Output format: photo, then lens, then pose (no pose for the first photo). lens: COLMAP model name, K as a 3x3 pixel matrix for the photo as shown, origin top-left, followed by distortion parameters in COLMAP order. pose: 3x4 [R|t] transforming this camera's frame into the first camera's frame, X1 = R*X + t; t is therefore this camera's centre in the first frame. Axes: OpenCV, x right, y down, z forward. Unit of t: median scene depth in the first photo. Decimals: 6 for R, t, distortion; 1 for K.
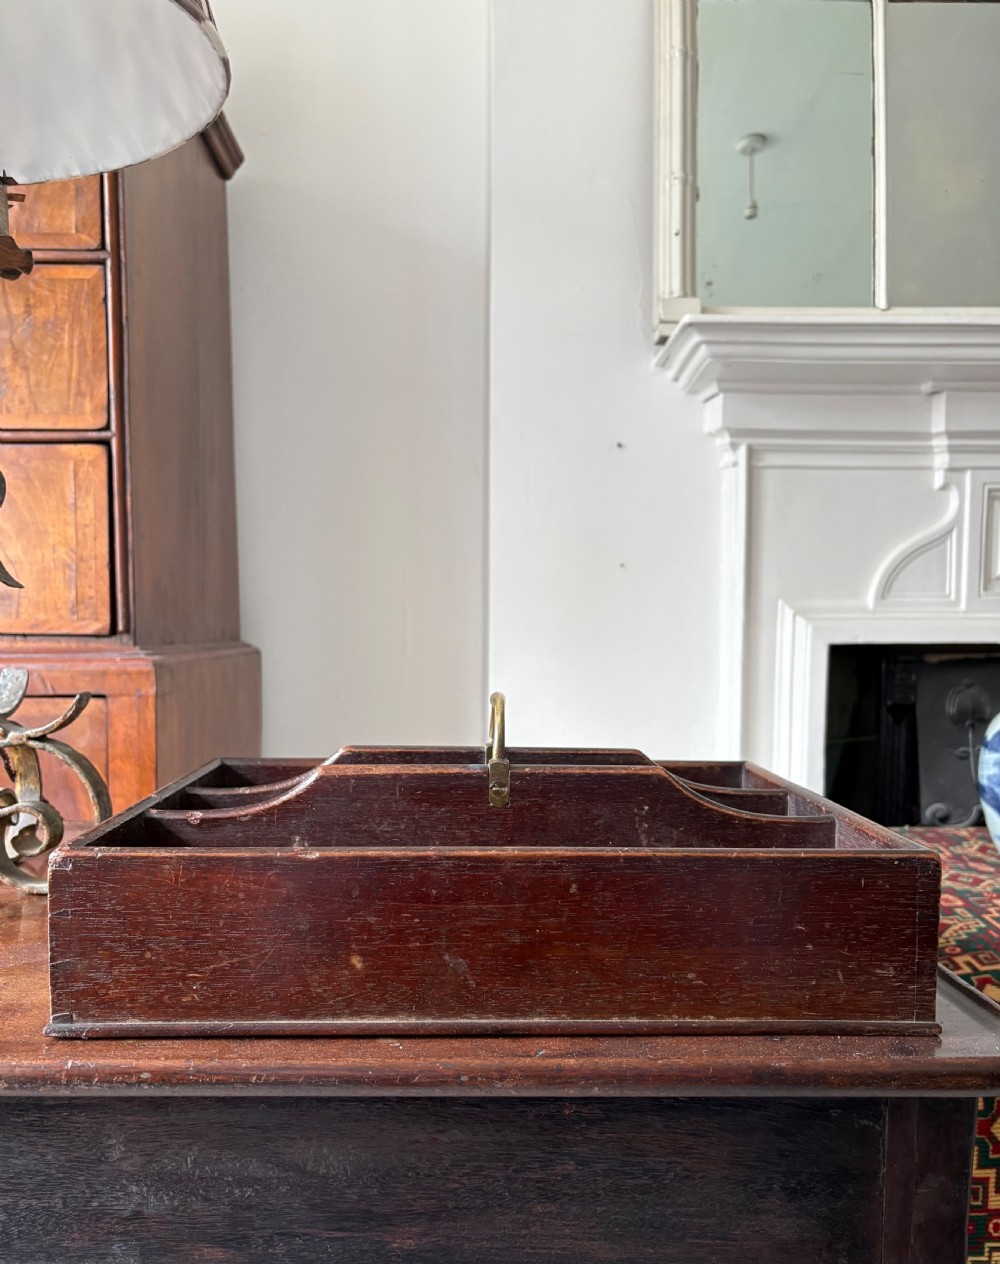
lens RADIAL K [[1064.0, 0, 463.7], [0, 1064.0, 670.7], [0, 0, 1]] dist [-0.001783, 0.008470]
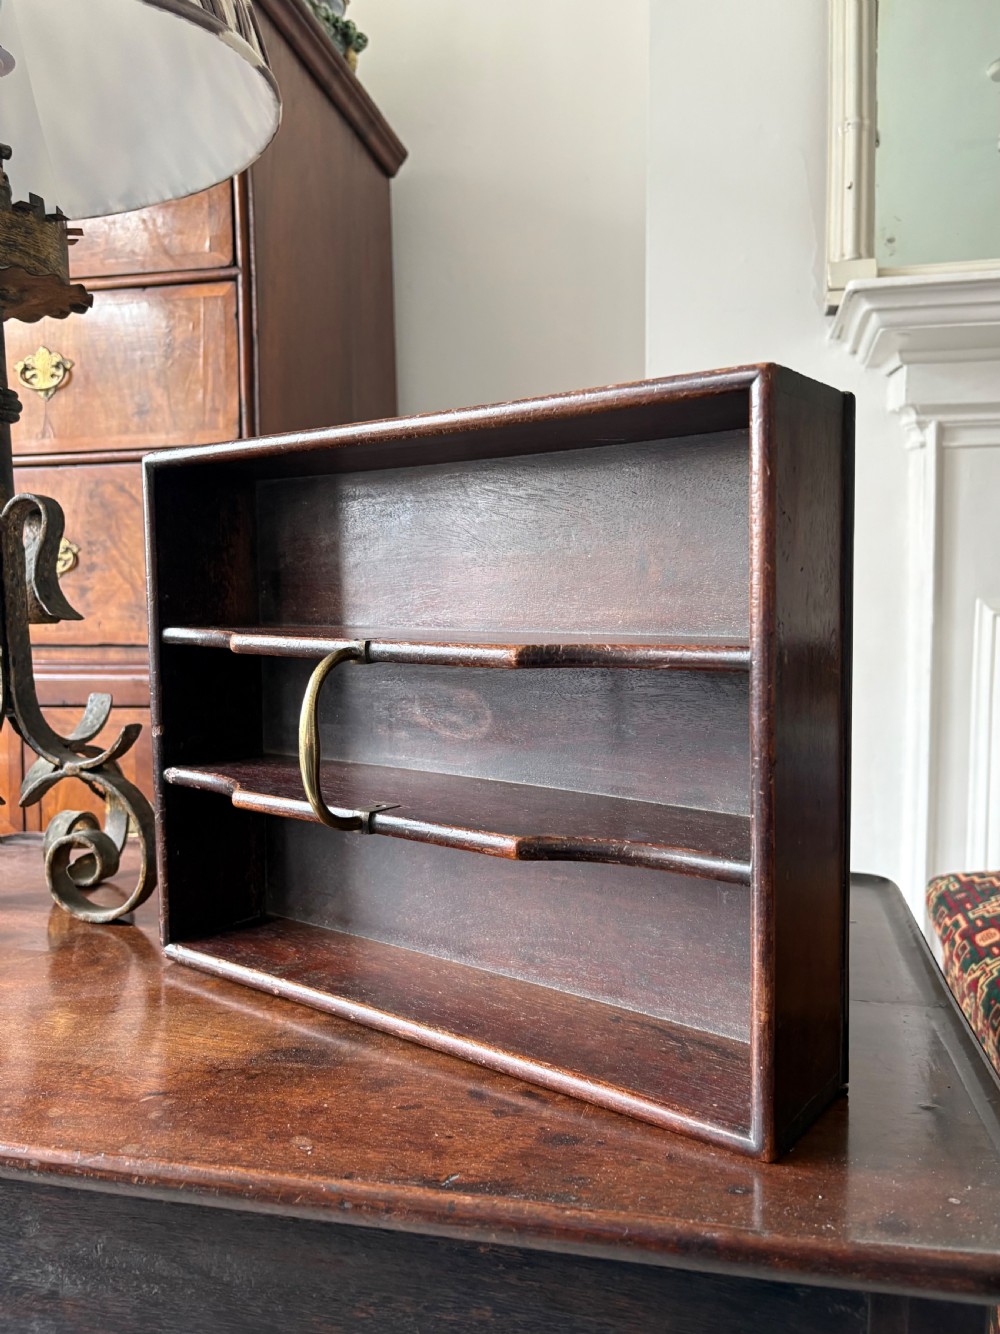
lens RADIAL K [[1050.7, 0, 494.9], [0, 1050.7, 674.1], [0, 0, 1]] dist [0.002973, -0.002993]
pose [[0.972426, 0.002754, -0.233194, 0.205805], [0.003376, 0.999659, 0.025883, -0.051628], [0.233185, -0.025957, 0.972086, 0.121881]]
